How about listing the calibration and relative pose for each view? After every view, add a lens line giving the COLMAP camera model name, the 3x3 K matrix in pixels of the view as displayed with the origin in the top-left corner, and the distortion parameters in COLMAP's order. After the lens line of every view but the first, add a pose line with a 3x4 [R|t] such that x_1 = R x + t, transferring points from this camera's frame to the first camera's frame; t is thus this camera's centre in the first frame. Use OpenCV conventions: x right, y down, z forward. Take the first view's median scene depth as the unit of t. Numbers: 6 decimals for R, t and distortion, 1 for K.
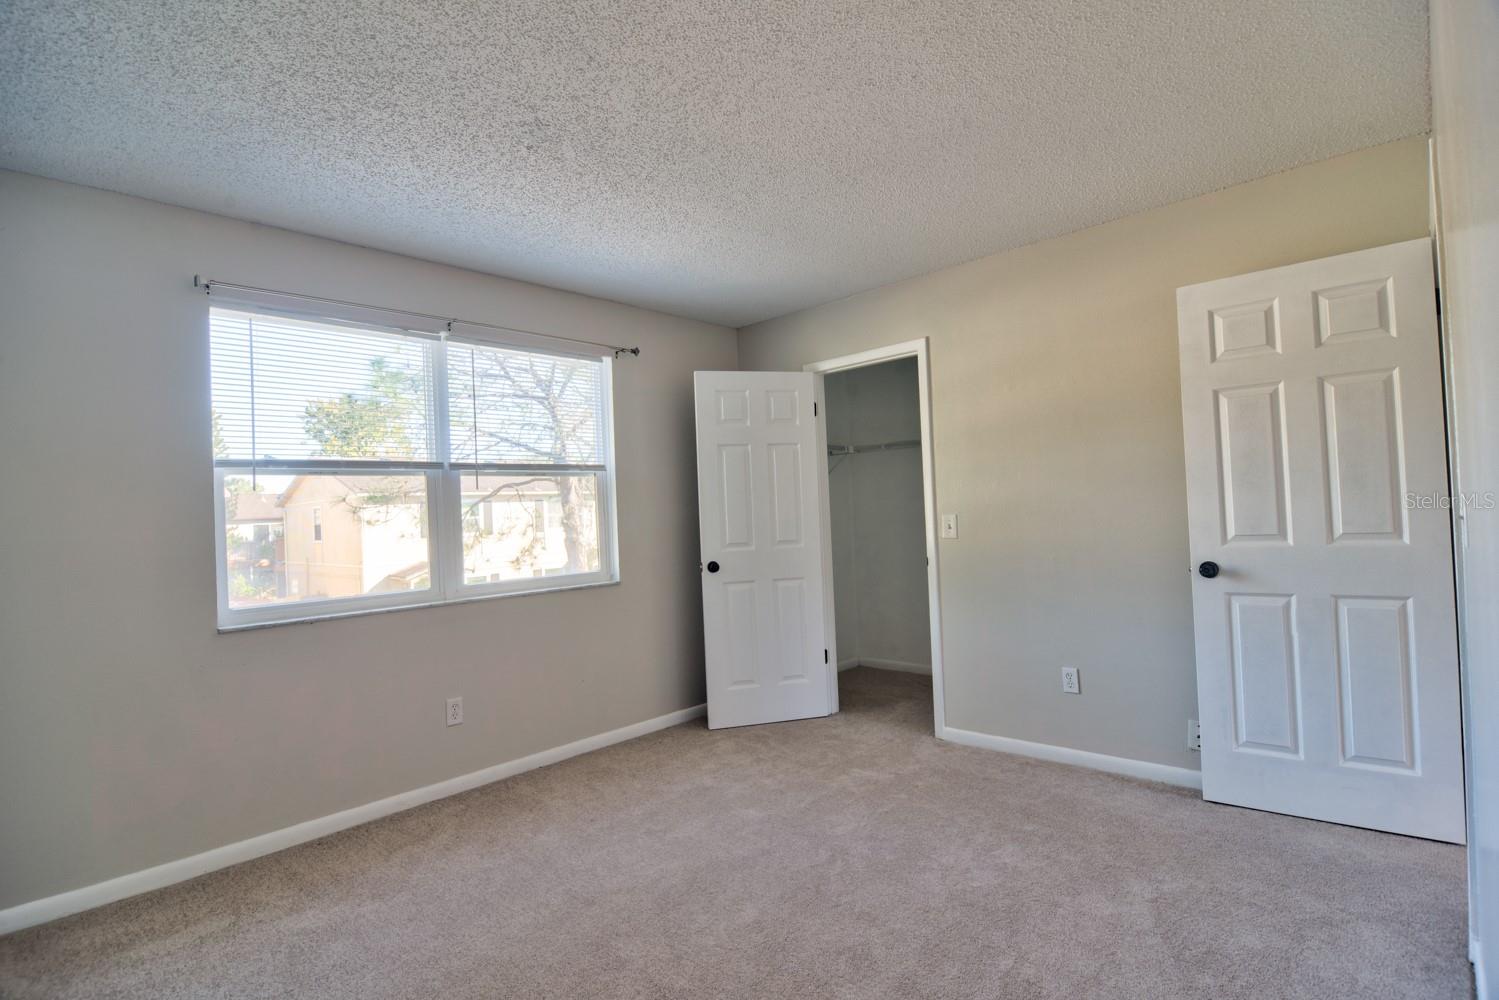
lens RADIAL K [[723.7, 0, 748.4], [0, 723.7, 505.3], [0, 0, 1]] dist [-0.003219, -0.008150]
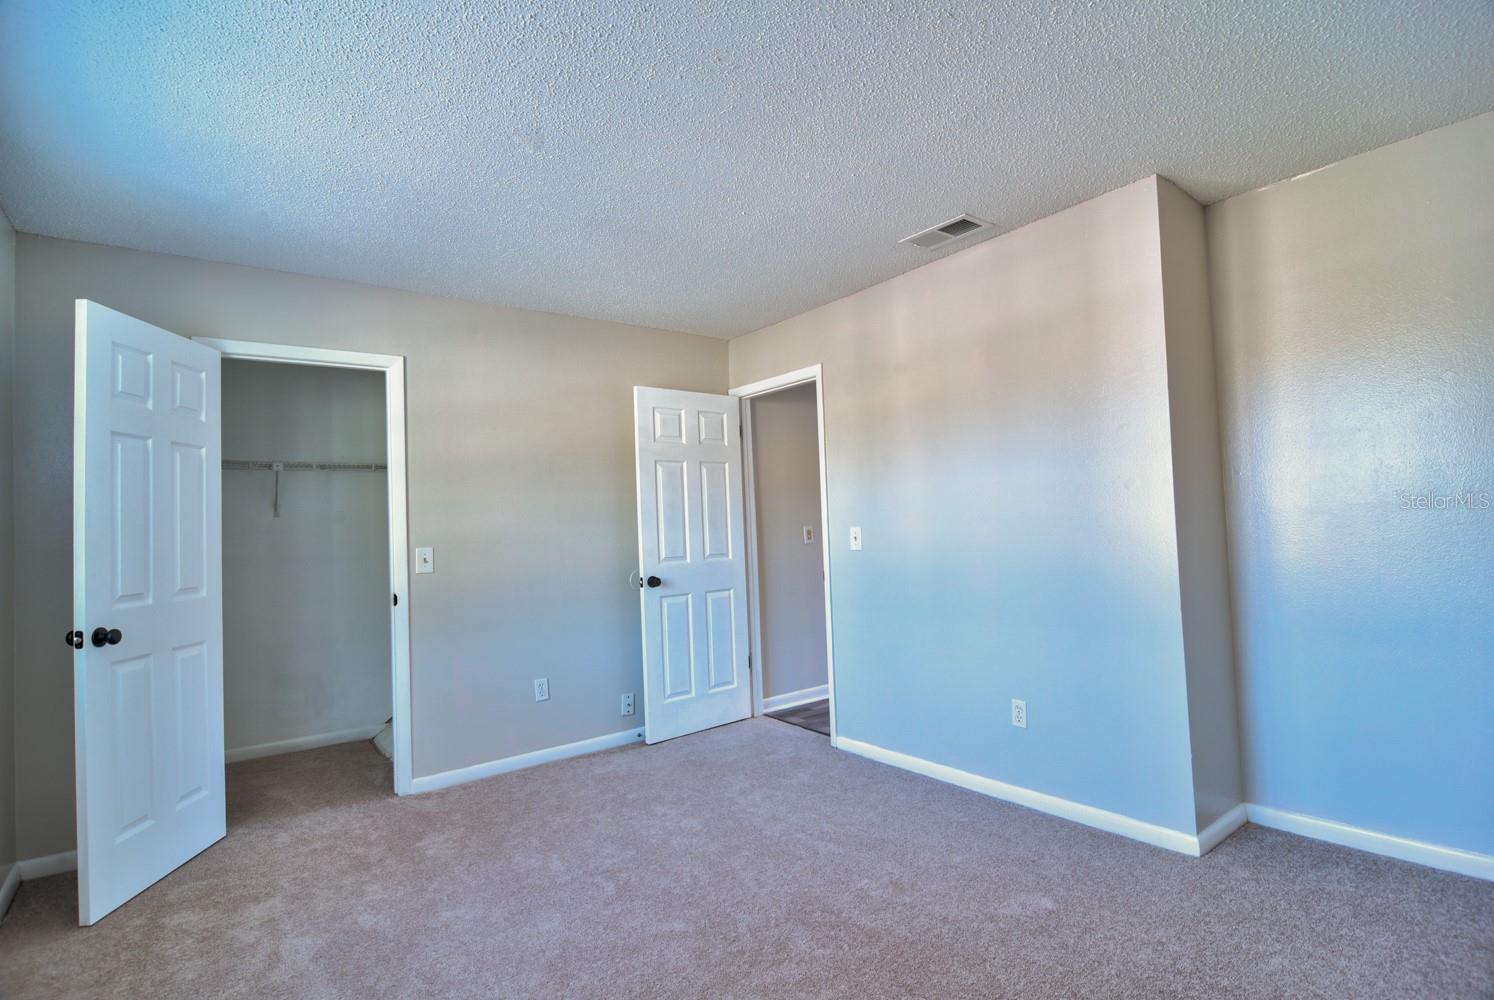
lens RADIAL K [[721.3, 0, 745.9], [0, 721.3, 505.3], [0, 0, 1]] dist [-0.003219, -0.008150]
pose [[0.172761, 0.067739, 0.982632, -0.655294], [0.018098, 0.997246, -0.071928, 0.036809], [-0.984797, 0.030210, 0.171060, 0.472844]]
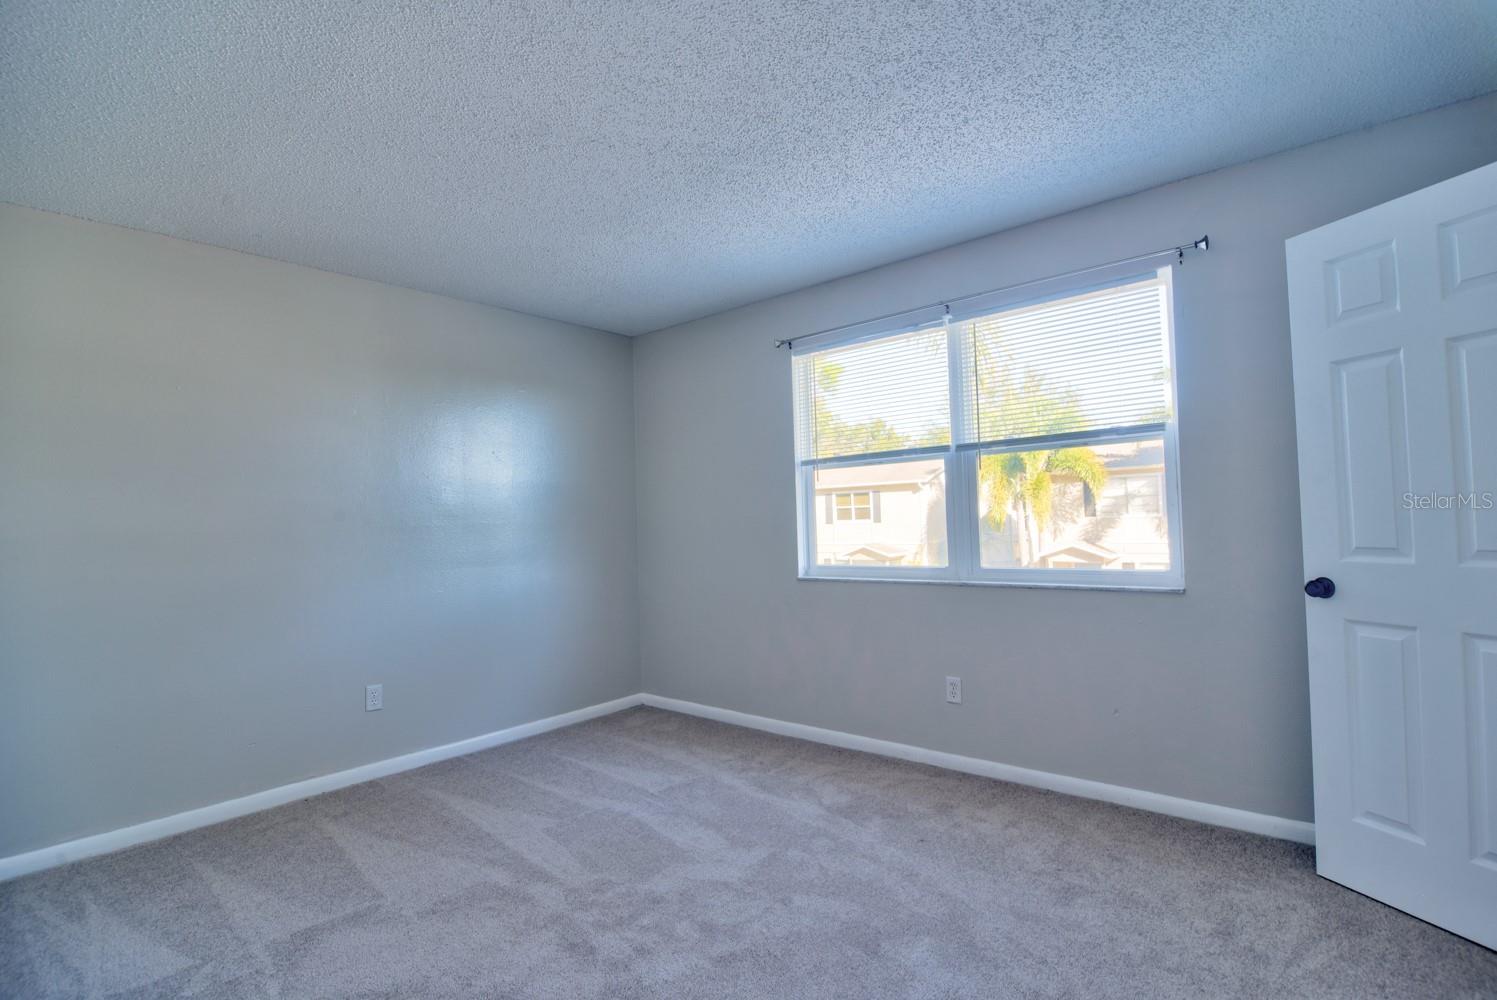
lens RADIAL K [[732.6, 0, 748.5], [0, 732.6, 500.0], [0, 0, 1]] dist [-0.017765, -0.007318]
pose [[0.034046, 0.018299, -0.999253, 0.592174], [0.045798, 0.998753, 0.019851, -0.015045], [0.998370, -0.046439, 0.033165, 0.674835]]
